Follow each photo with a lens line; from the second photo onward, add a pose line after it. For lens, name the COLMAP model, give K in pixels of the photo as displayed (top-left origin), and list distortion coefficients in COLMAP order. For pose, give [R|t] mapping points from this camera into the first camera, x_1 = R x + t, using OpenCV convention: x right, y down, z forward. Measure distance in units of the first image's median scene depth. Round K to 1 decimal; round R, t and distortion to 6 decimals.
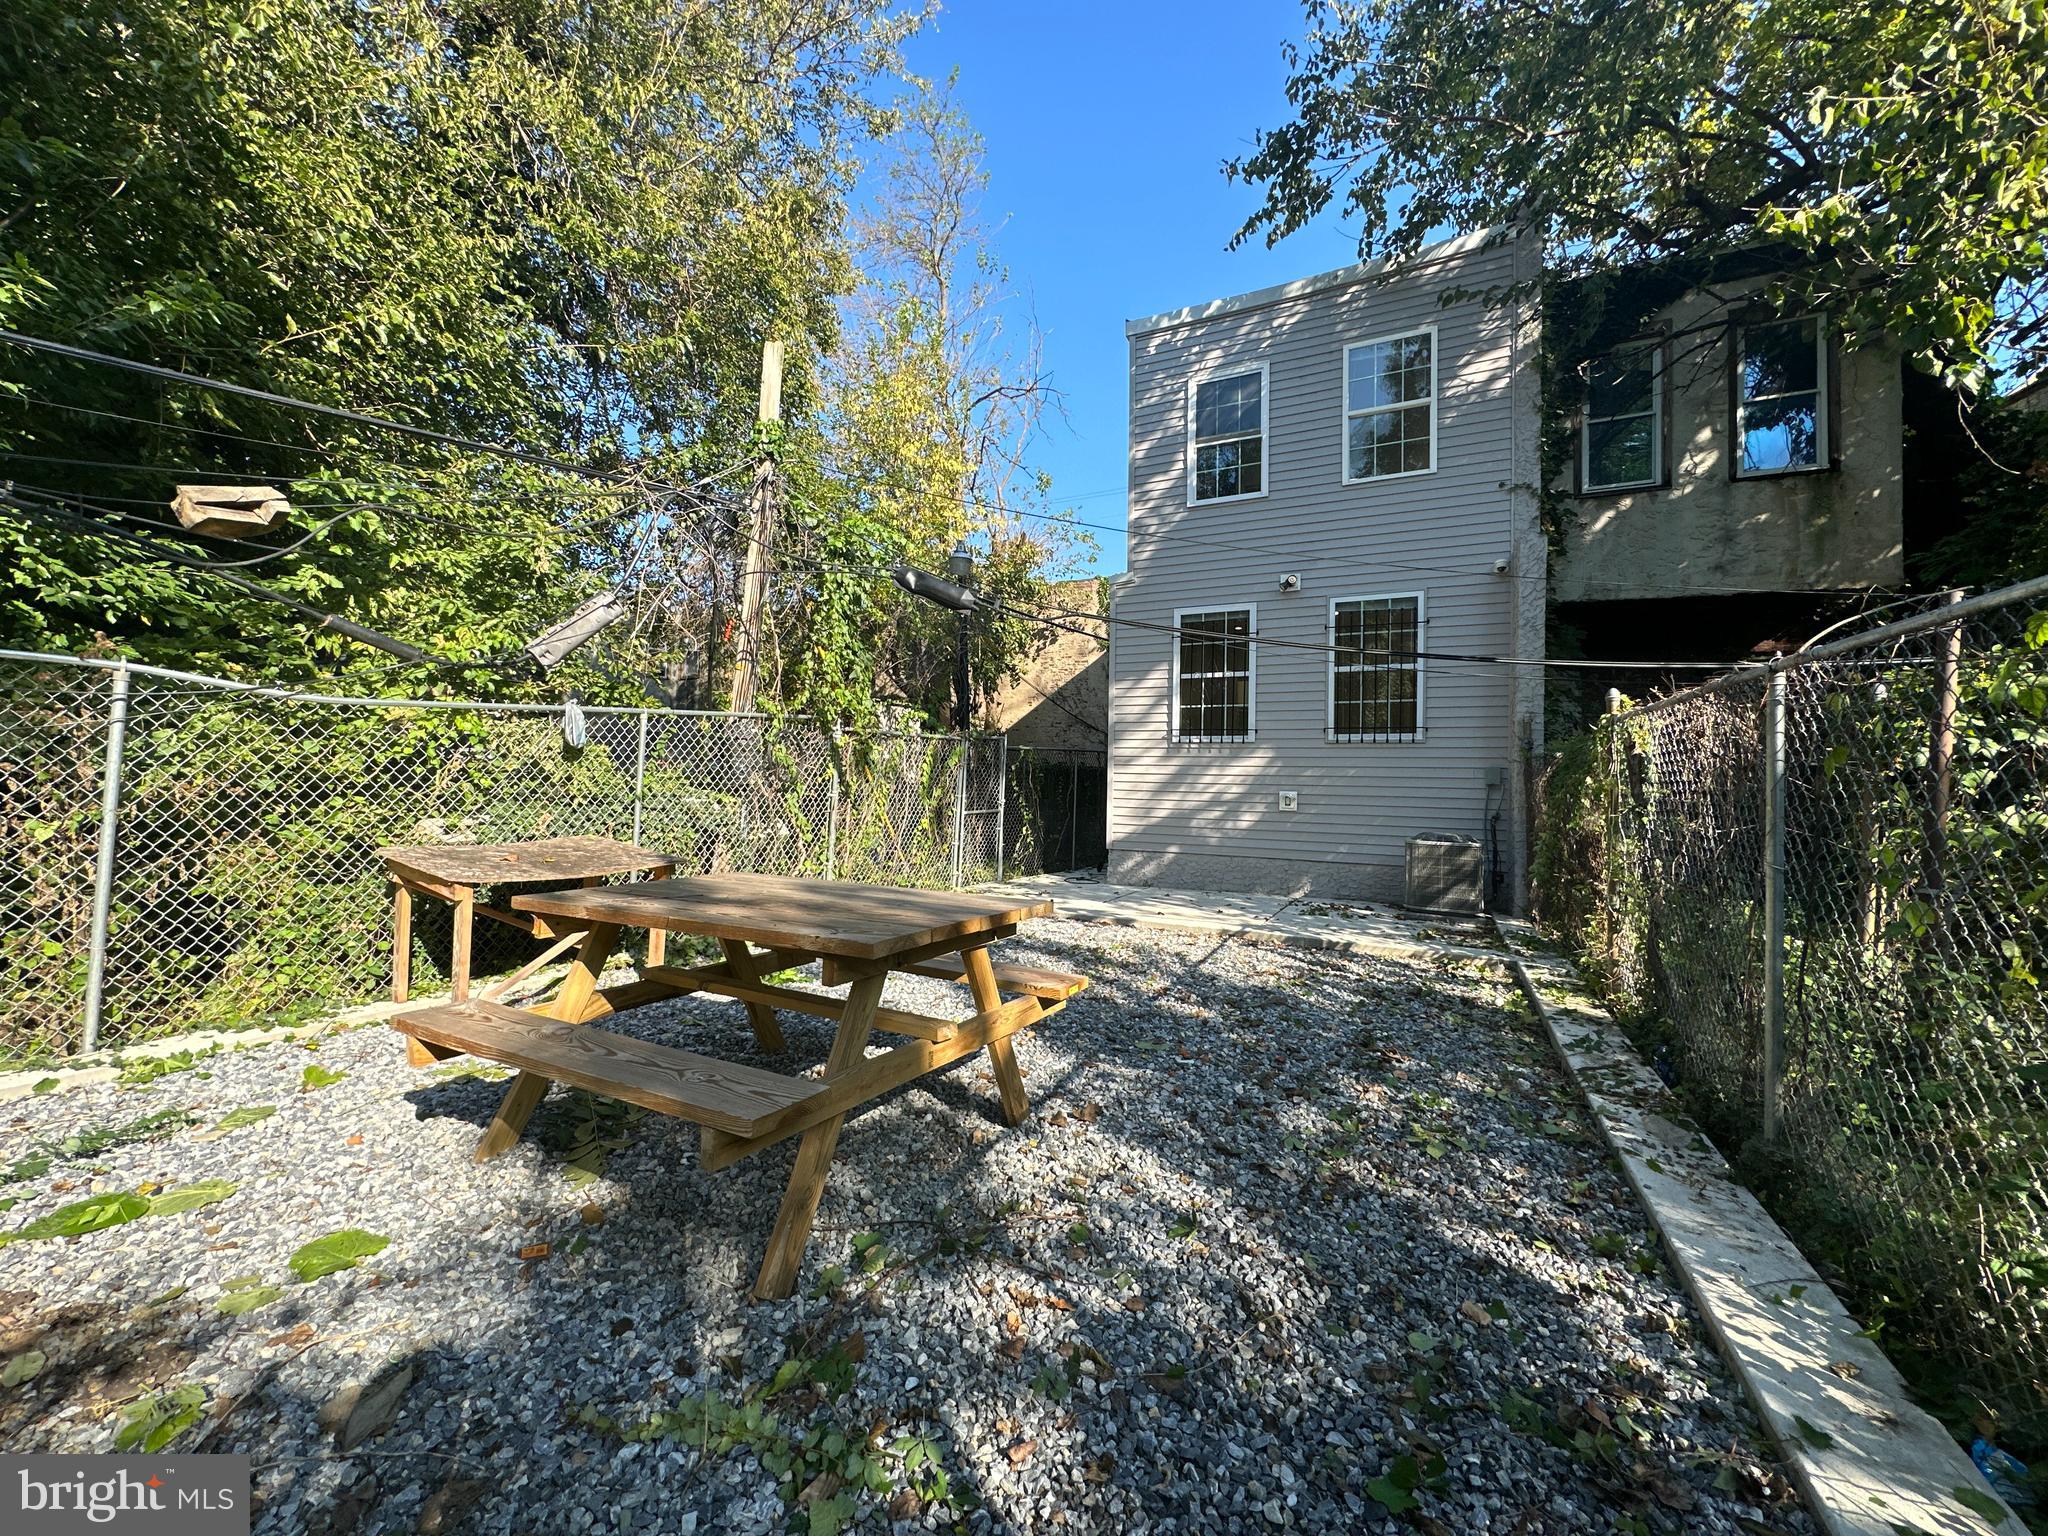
lens RADIAL K [[816.1, 0, 1021.2], [0, 816.1, 764.8], [0, 0, 1]] dist [-0.001323, -0.000354]
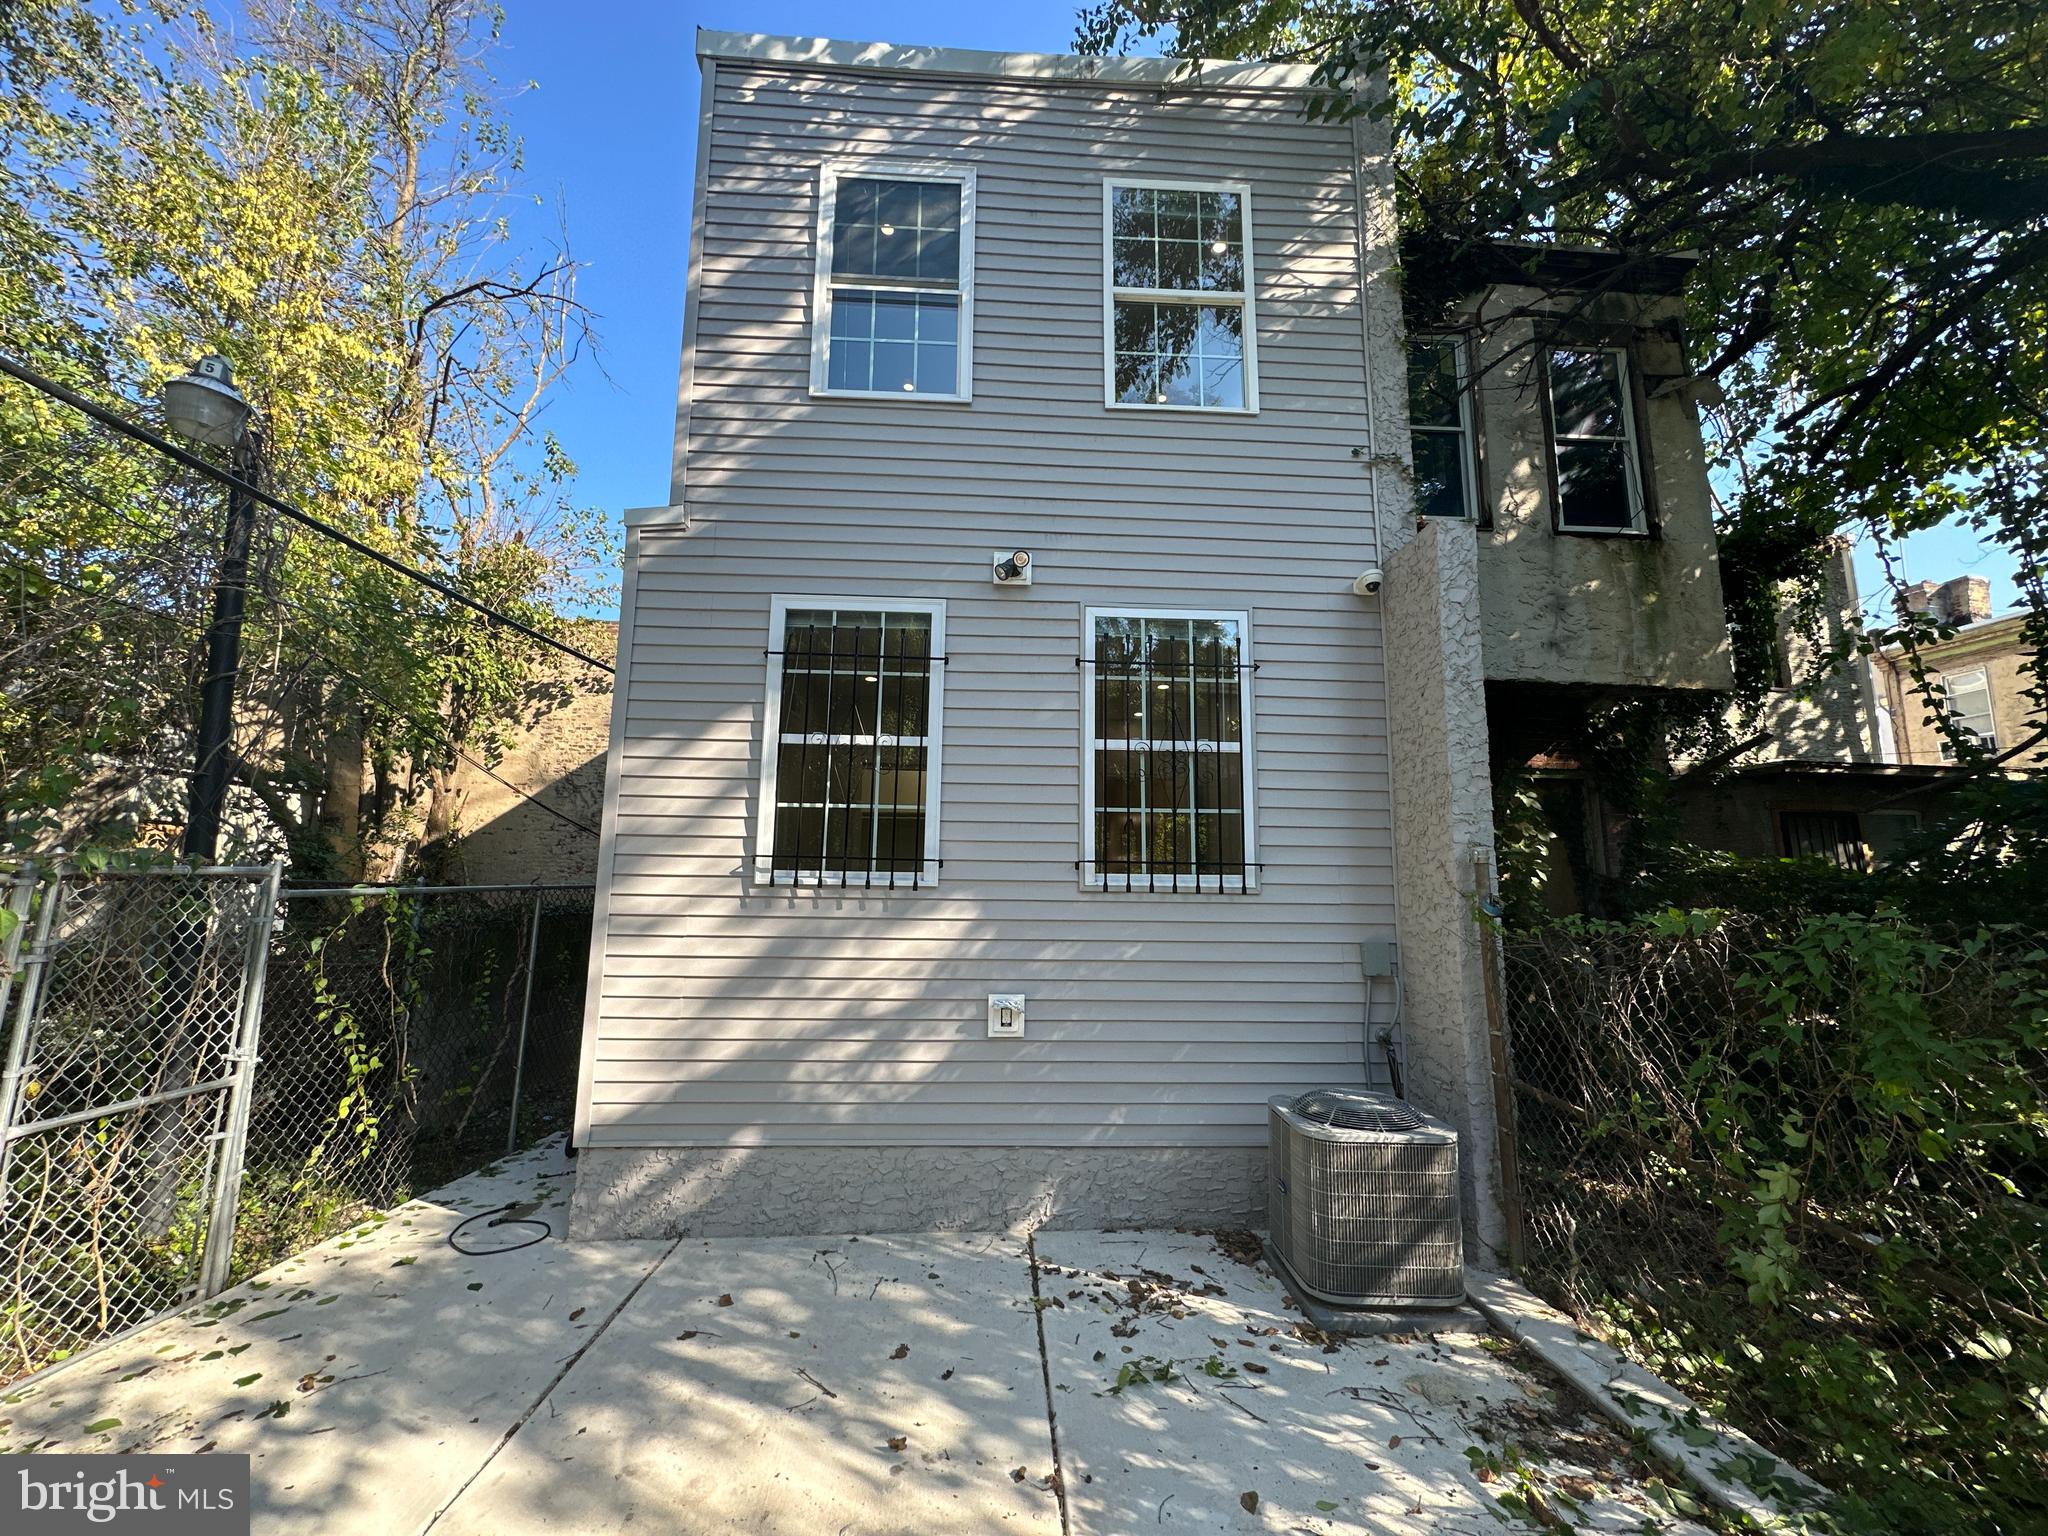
lens RADIAL K [[816.1, 0, 1022.4], [0, 816.1, 771.1], [0, 0, 1]] dist [-0.001323, -0.000354]
pose [[0.866965, 0.066395, 0.493926, 0.088624], [-0.005687, 0.992339, -0.123411, -0.034913], [-0.498336, 0.104184, 0.860701, 0.545429]]
